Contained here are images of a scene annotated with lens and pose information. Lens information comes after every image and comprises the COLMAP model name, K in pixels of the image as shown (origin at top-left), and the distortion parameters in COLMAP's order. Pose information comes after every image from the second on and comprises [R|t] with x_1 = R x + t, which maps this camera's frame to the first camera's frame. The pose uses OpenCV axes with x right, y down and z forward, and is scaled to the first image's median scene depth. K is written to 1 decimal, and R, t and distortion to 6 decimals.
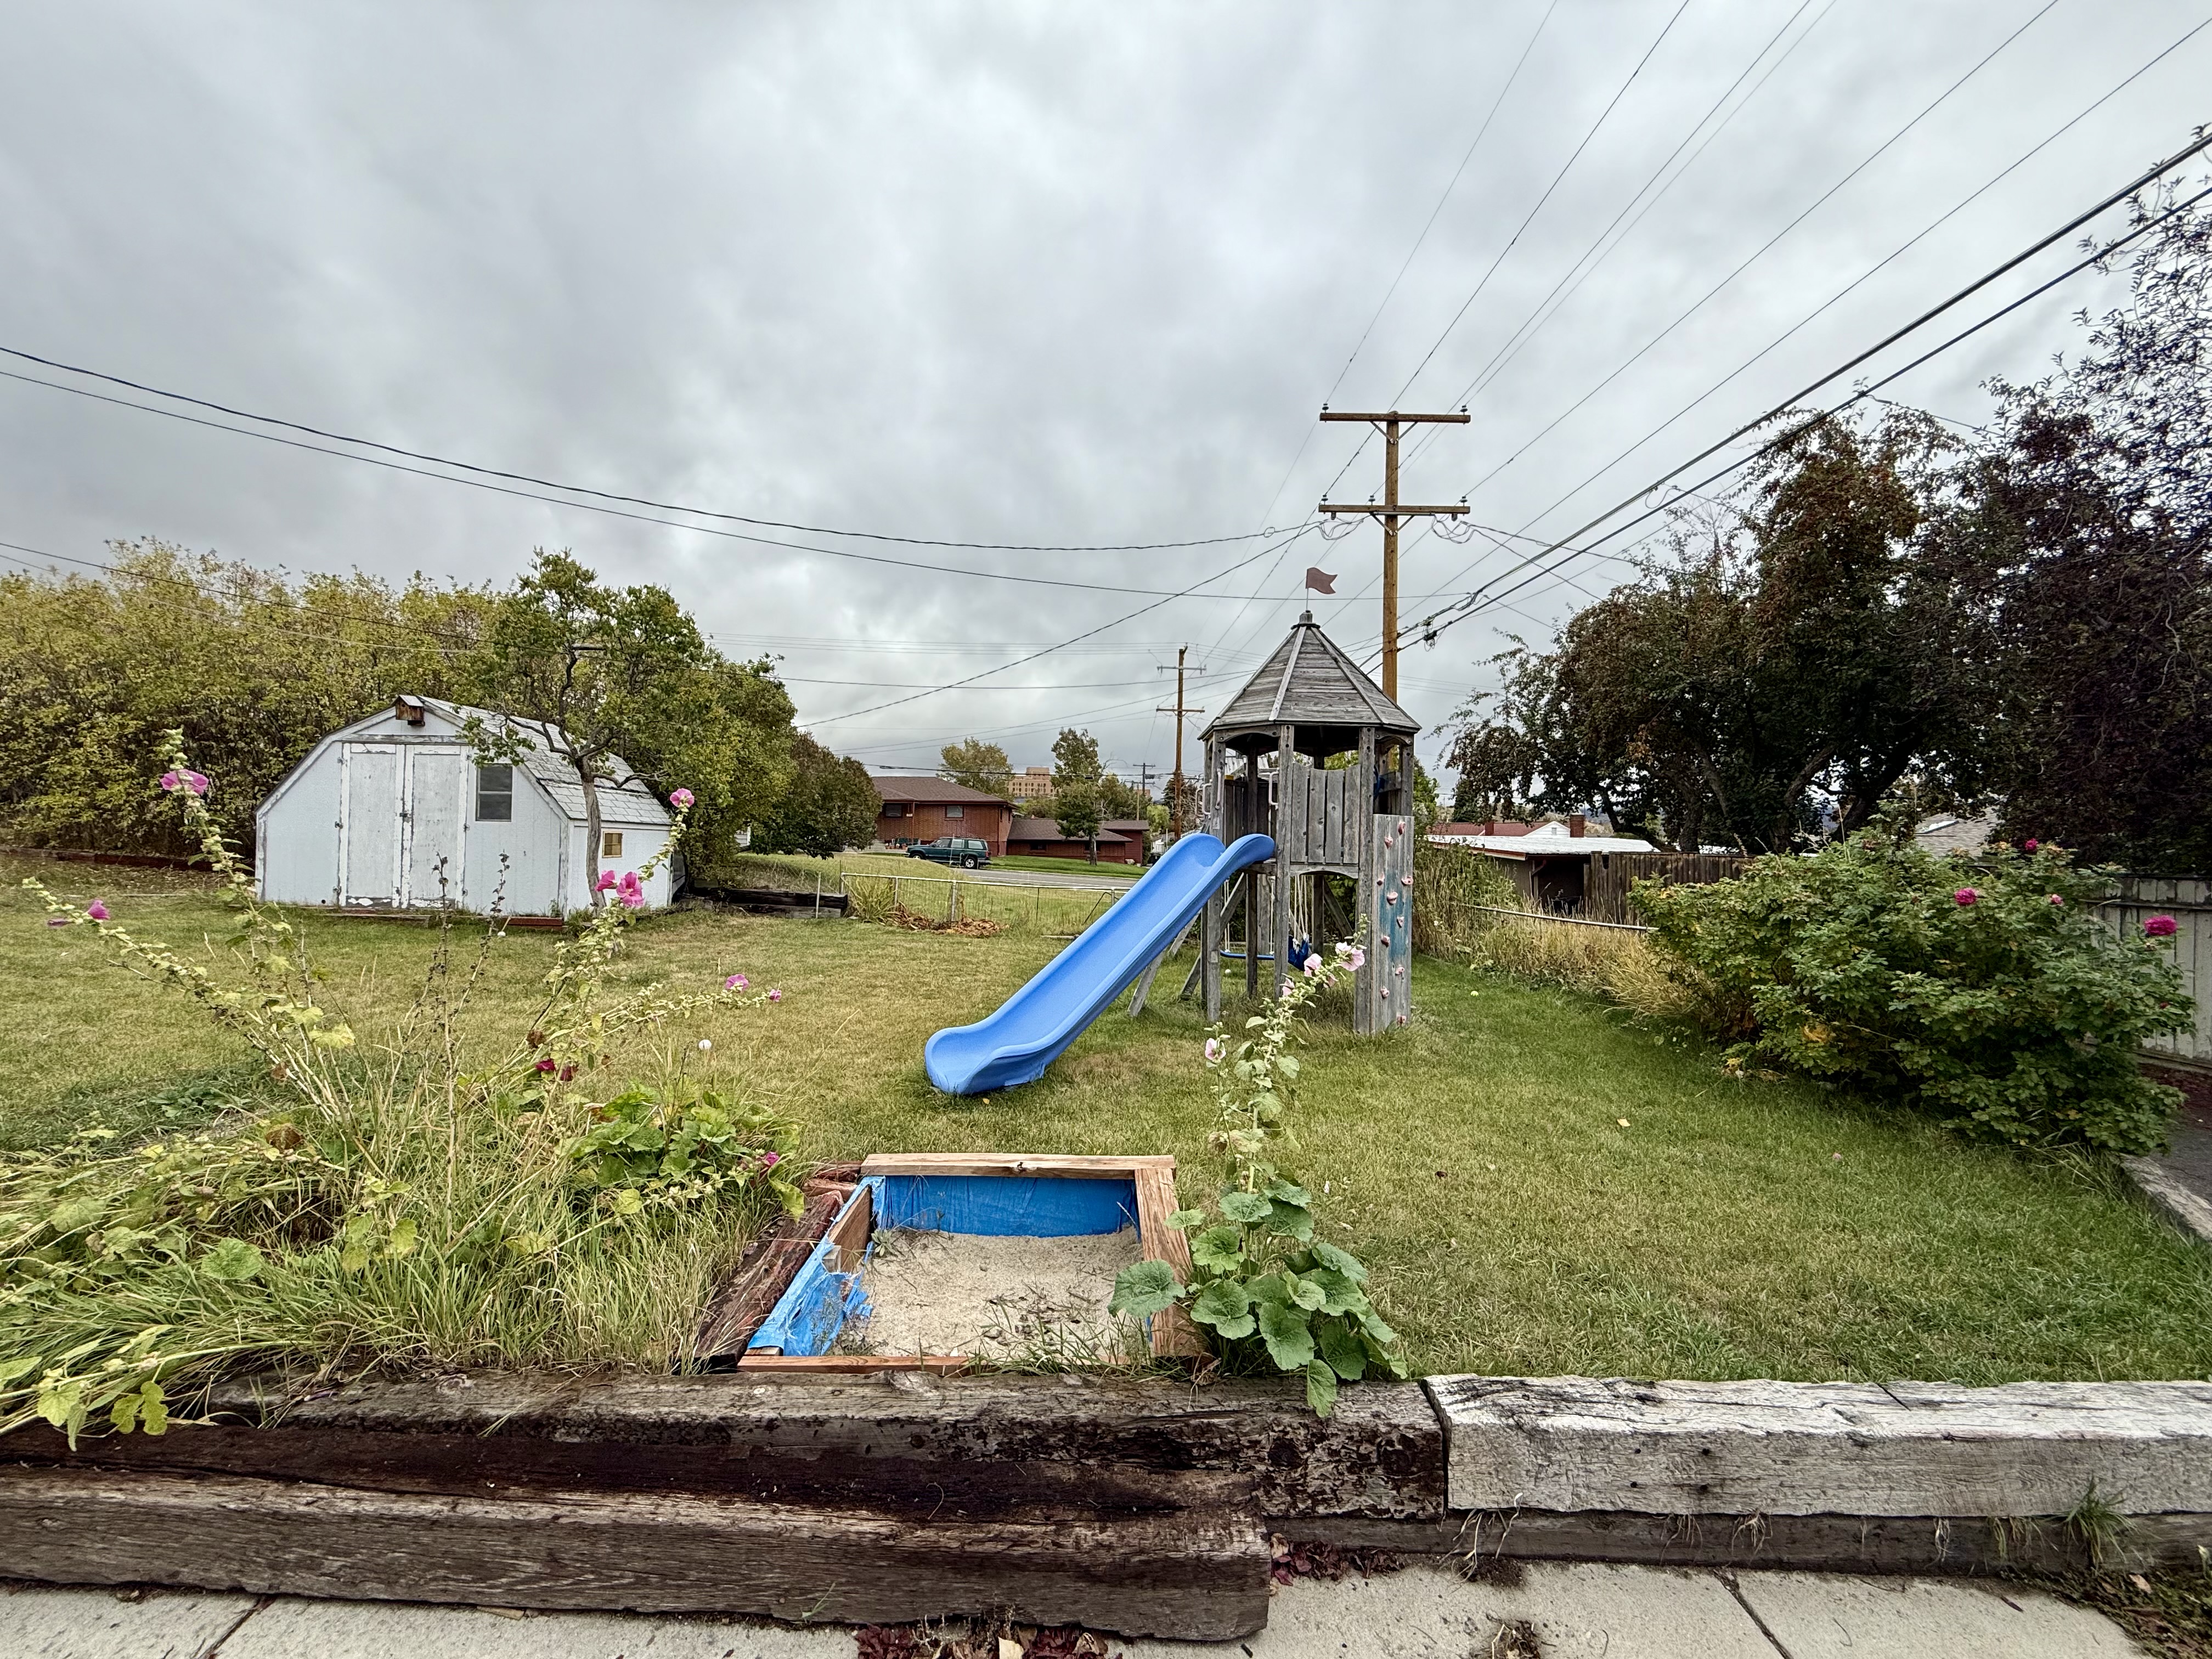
lens RADIAL K [[880.2, 0, 1100.6], [0, 880.2, 828.2], [0, 0, 1]] dist [-0.001722, 0.000208]
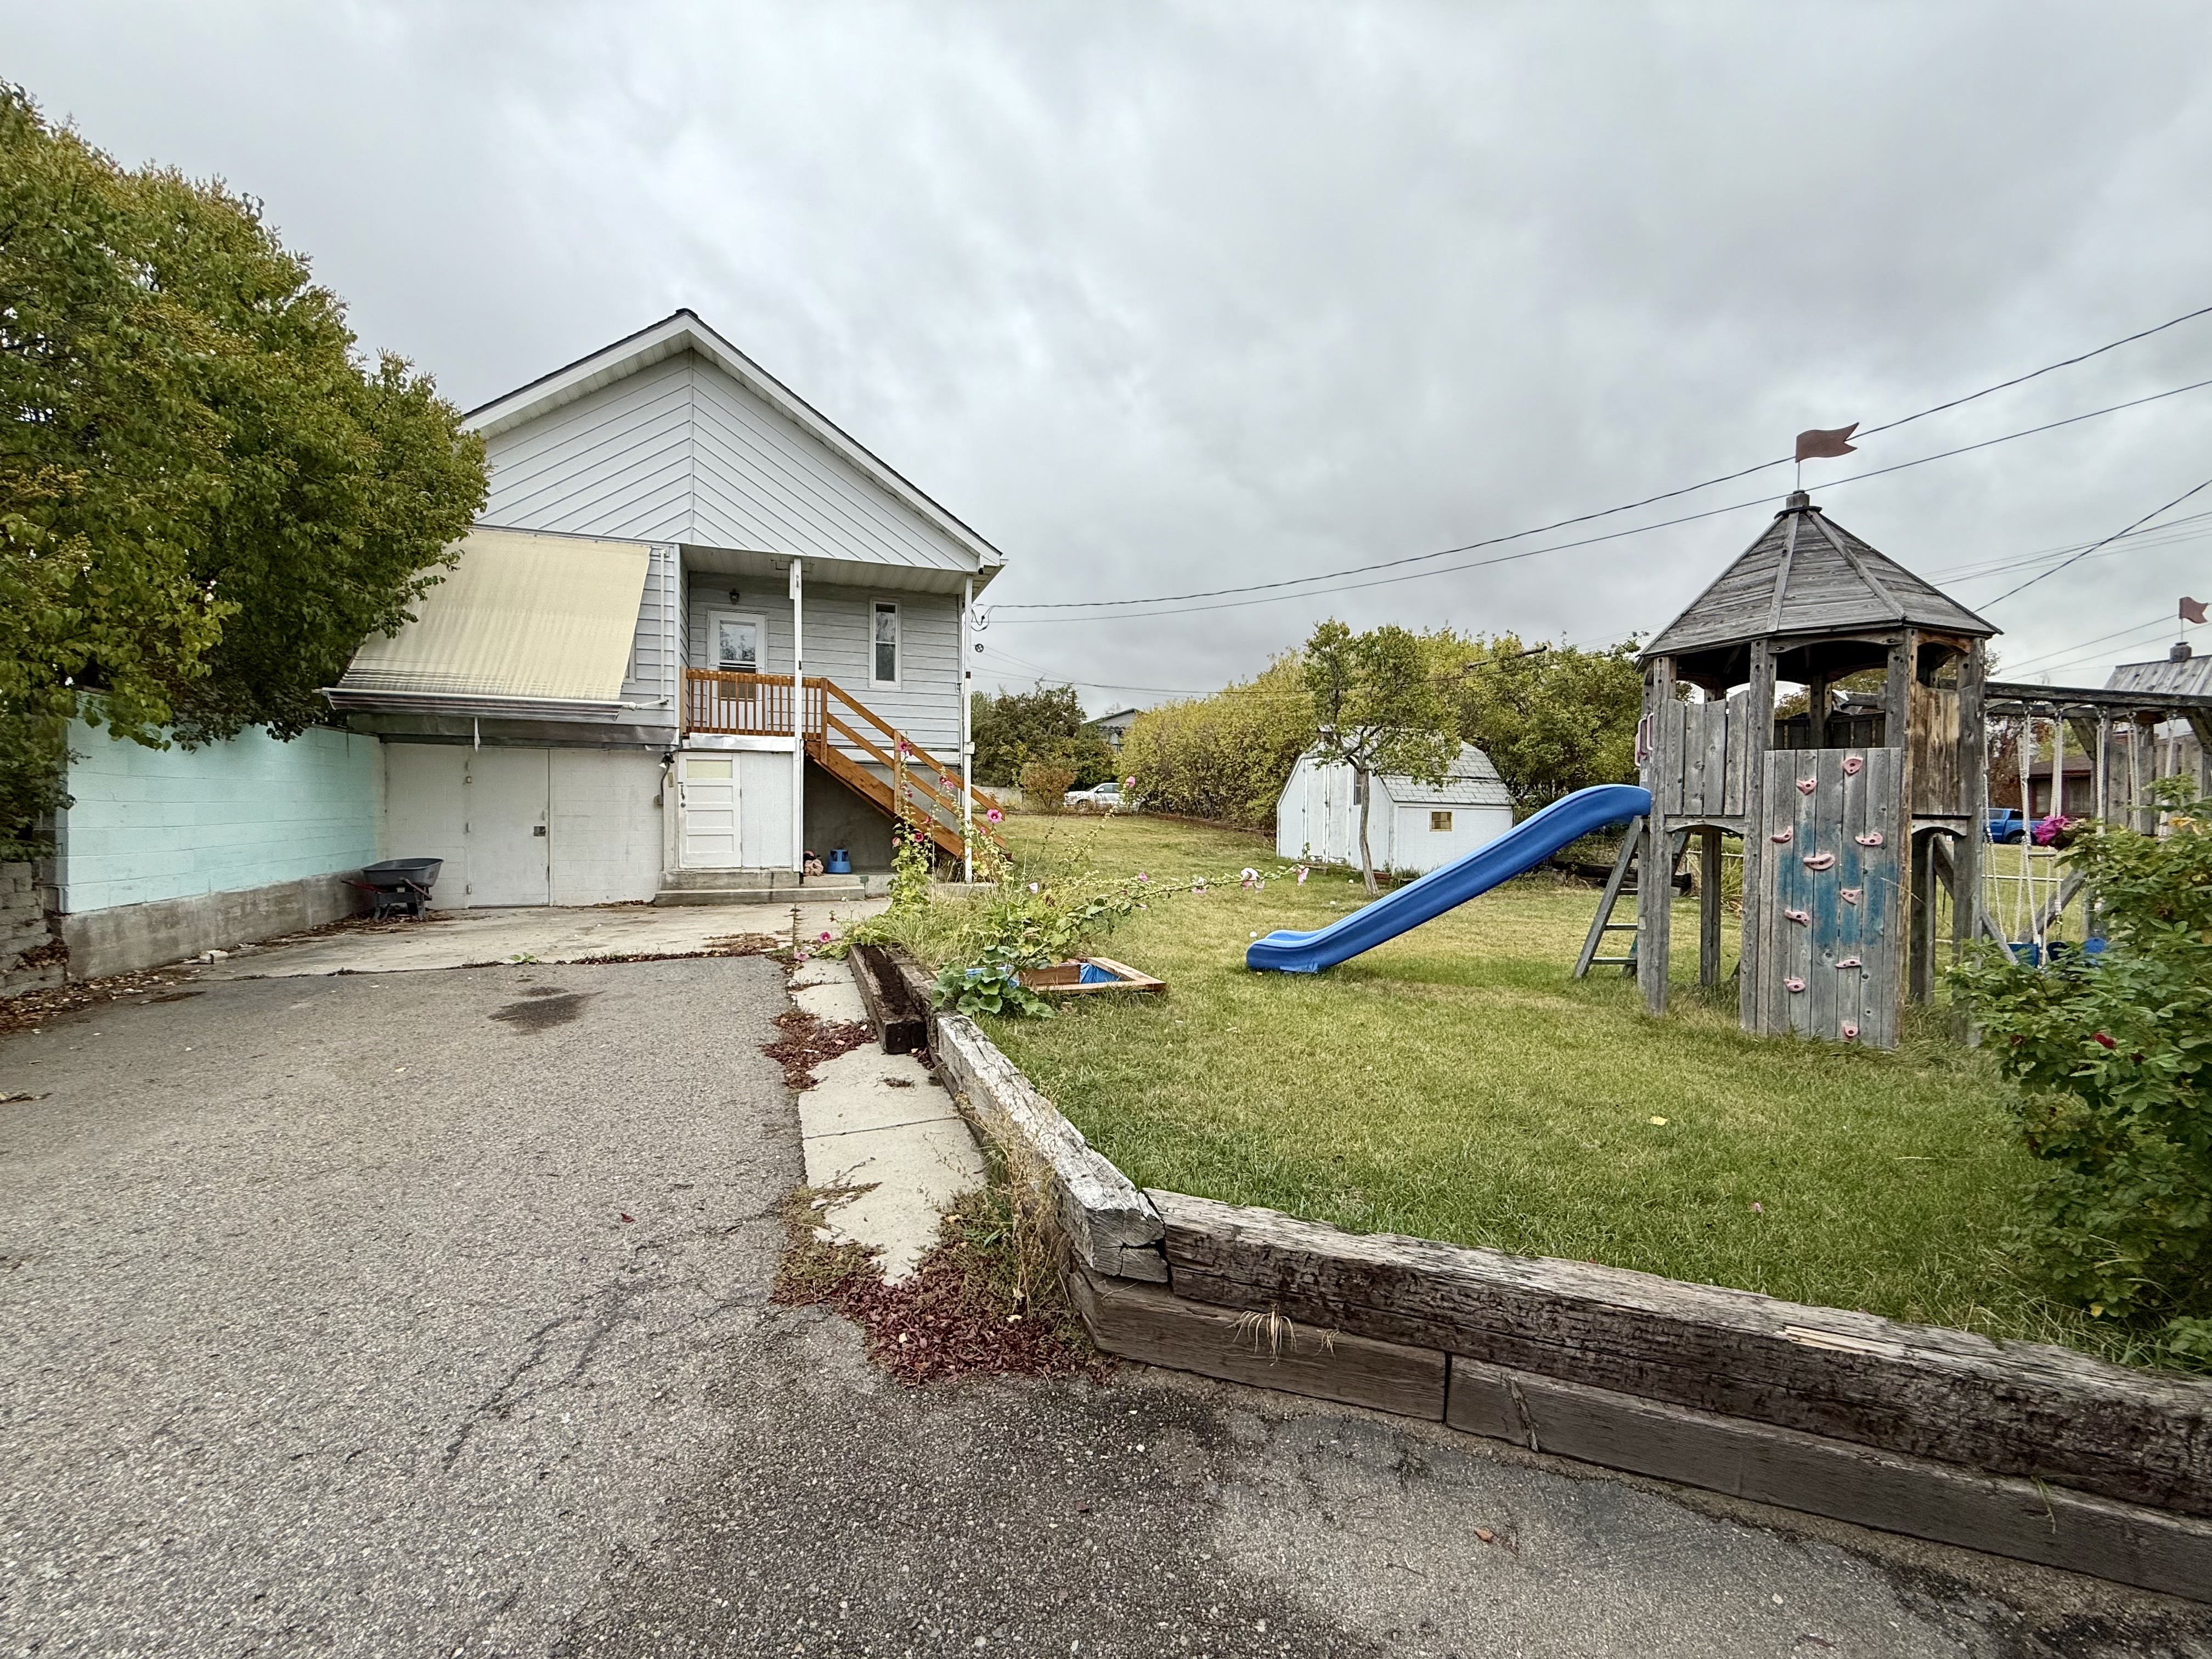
lens RADIAL K [[880.2, 0, 1100.5], [0, 880.2, 827.8], [0, 0, 1]] dist [-0.001722, 0.000208]
pose [[0.325137, -0.008840, -0.945626, 0.625954], [0.014326, 0.999888, -0.004422, 0.034694], [0.945558, -0.012110, 0.325227, 0.138569]]
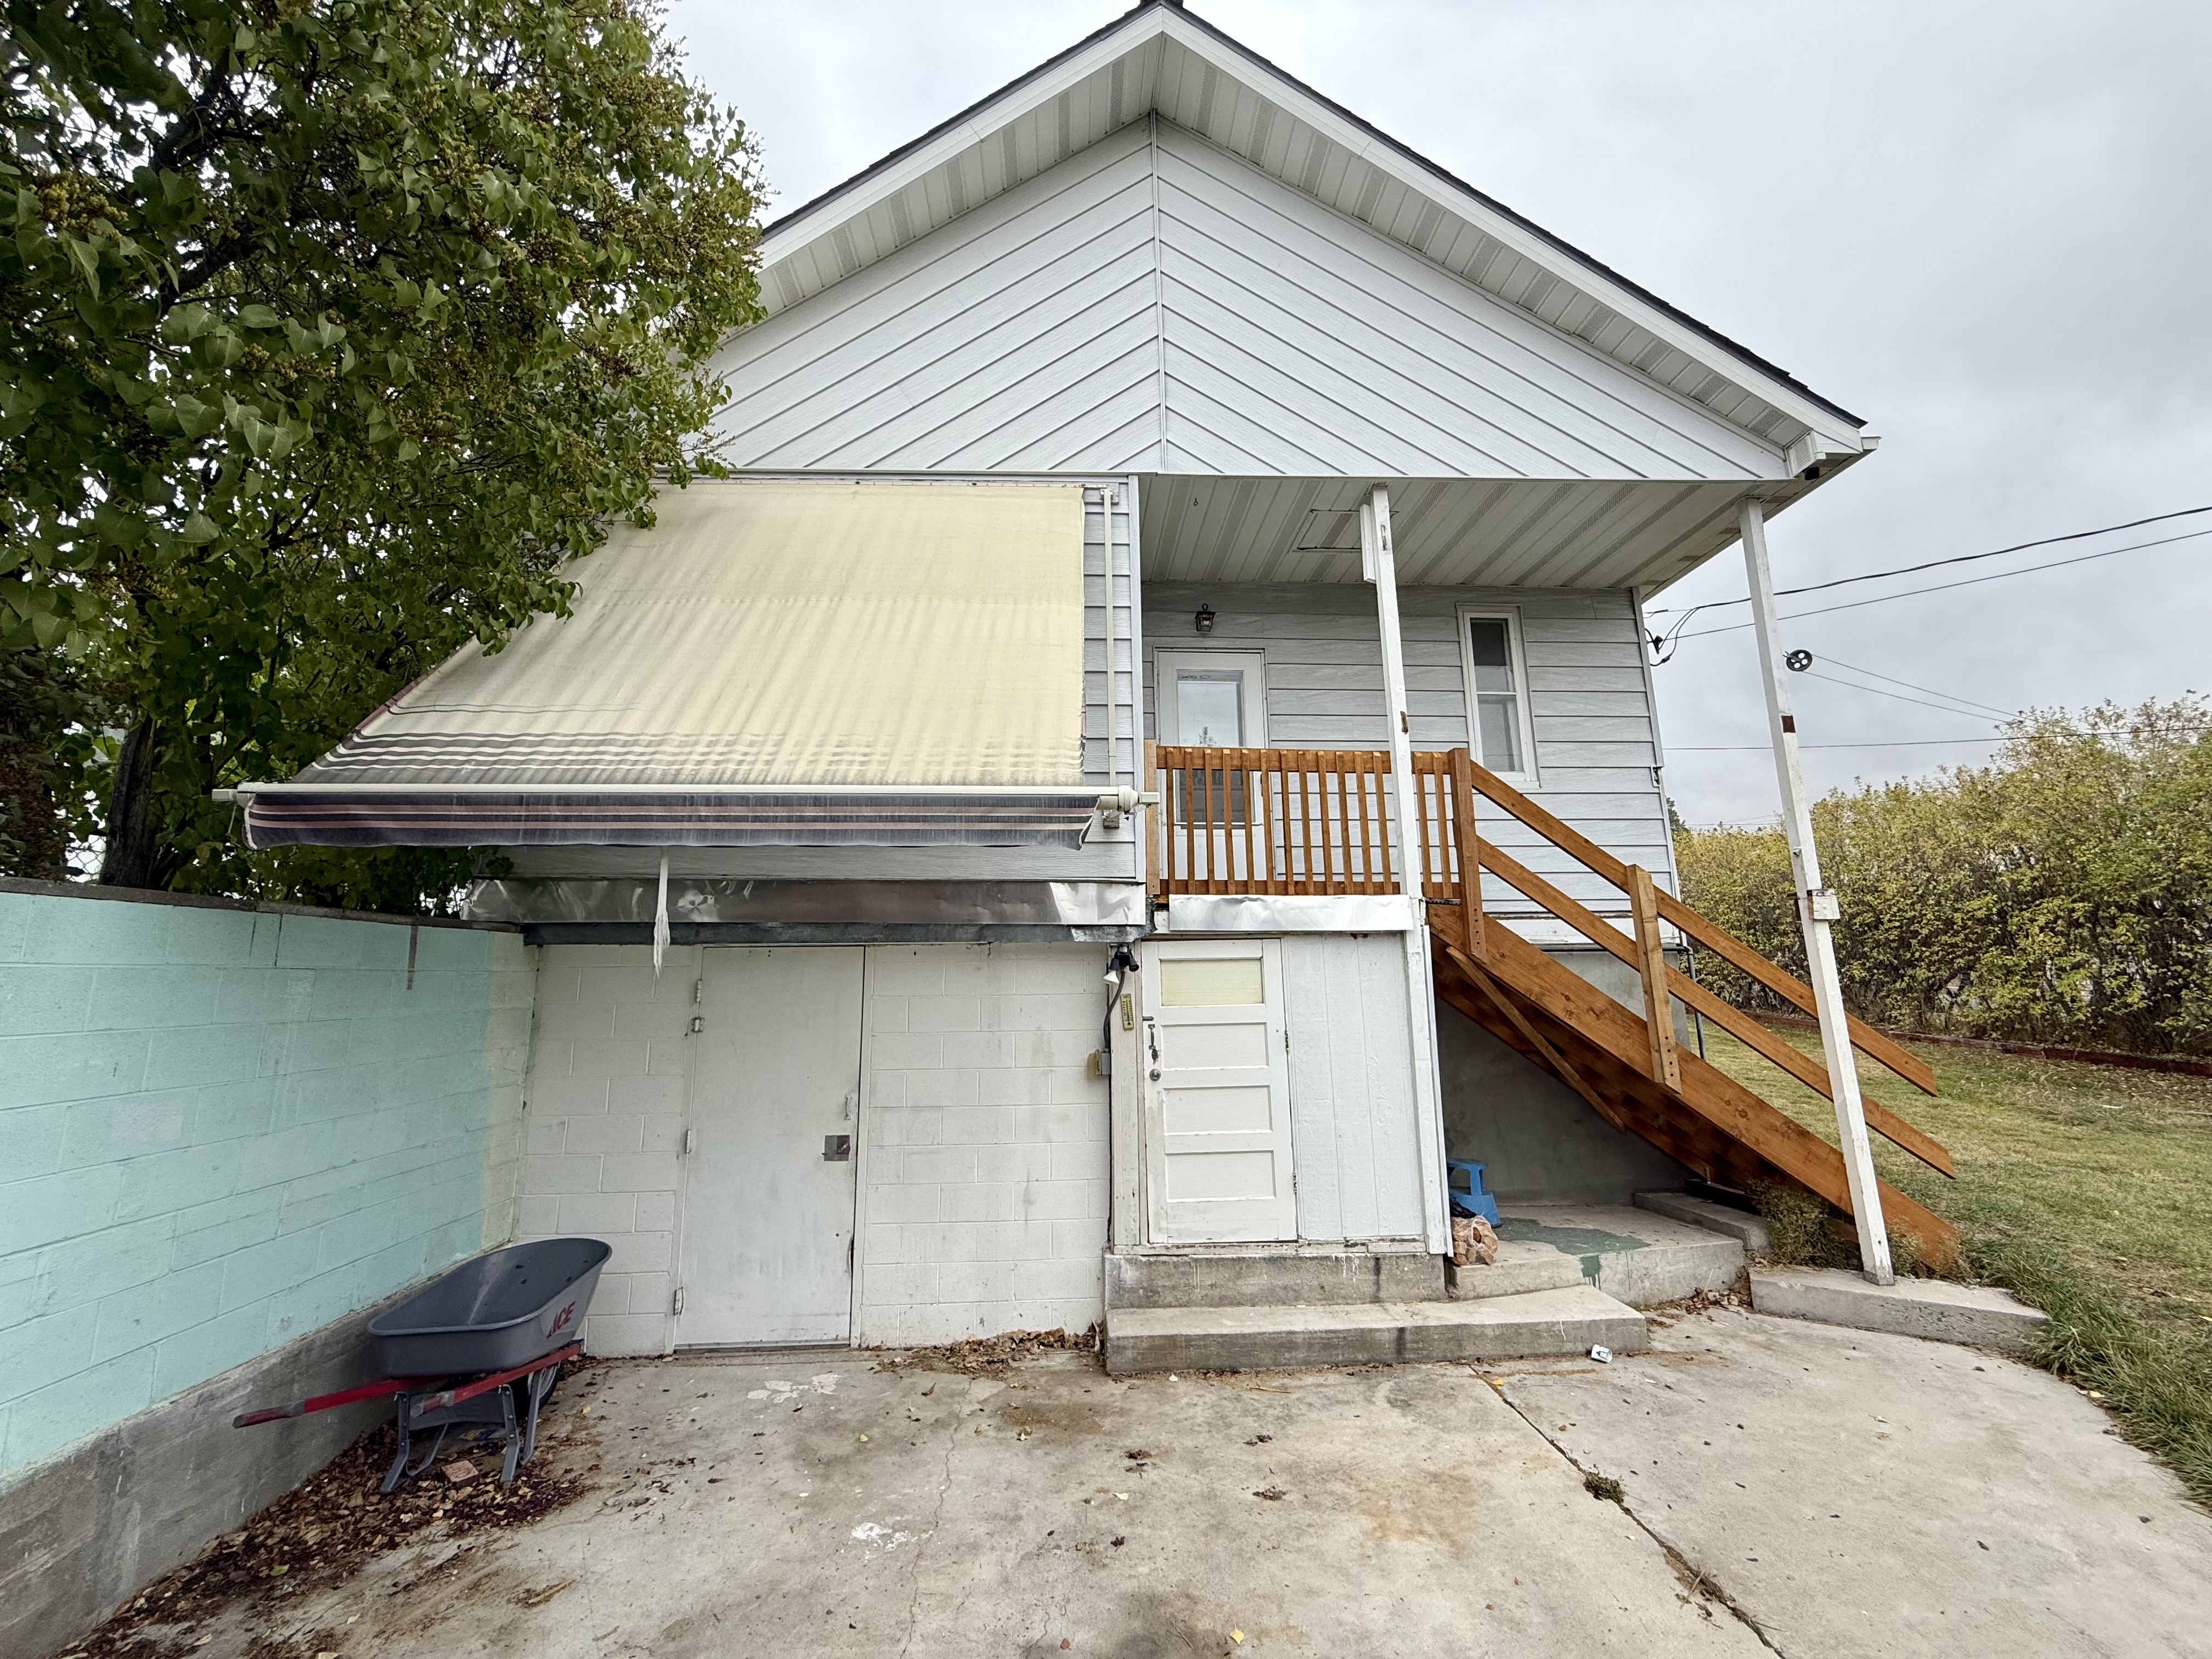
lens RADIAL K [[880.2, 0, 1103.7], [0, 880.2, 824.8], [0, 0, 1]] dist [-0.001722, 0.000208]
pose [[0.047209, -0.206253, -0.977359, -0.314286], [0.027431, 0.978349, -0.205137, -0.057510], [0.998508, -0.017125, 0.051845, -0.087758]]
